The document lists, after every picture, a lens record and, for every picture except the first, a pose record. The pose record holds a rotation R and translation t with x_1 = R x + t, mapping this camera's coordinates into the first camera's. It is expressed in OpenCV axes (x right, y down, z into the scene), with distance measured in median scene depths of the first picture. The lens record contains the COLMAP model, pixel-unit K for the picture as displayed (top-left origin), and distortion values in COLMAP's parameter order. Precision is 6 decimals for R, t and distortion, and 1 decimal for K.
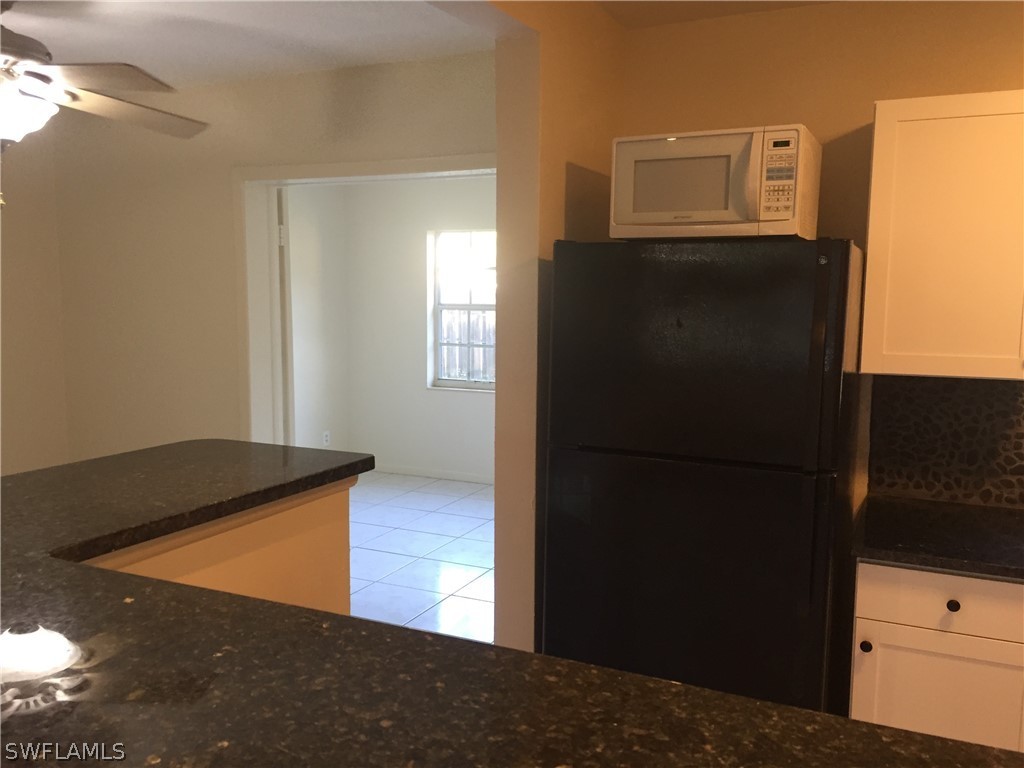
lens RADIAL K [[865.3, 0, 509.0], [0, 865.3, 385.3], [0, 0, 1]] dist [0.064351, -0.073408]
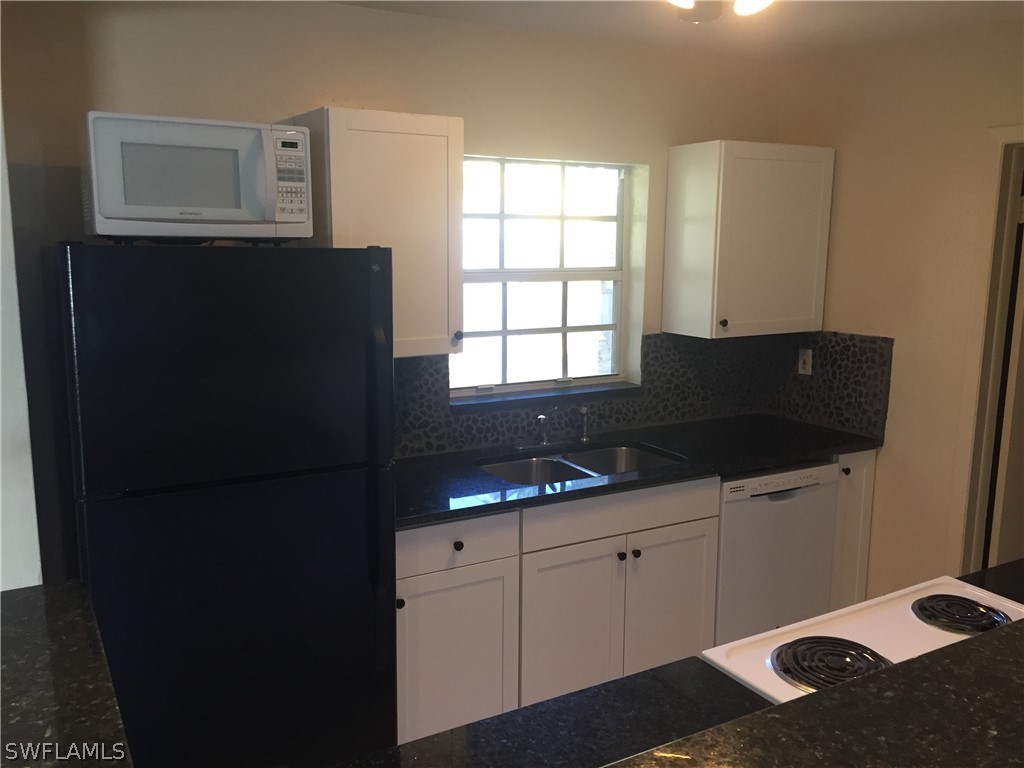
lens RADIAL K [[865.3, 0, 509.8], [0, 865.3, 386.4], [0, 0, 1]] dist [0.064351, -0.073408]
pose [[0.570346, -0.141371, 0.809147, -0.378793], [0.092922, 0.989859, 0.107446, -0.087360], [-0.816132, 0.013906, 0.577699, 0.226225]]
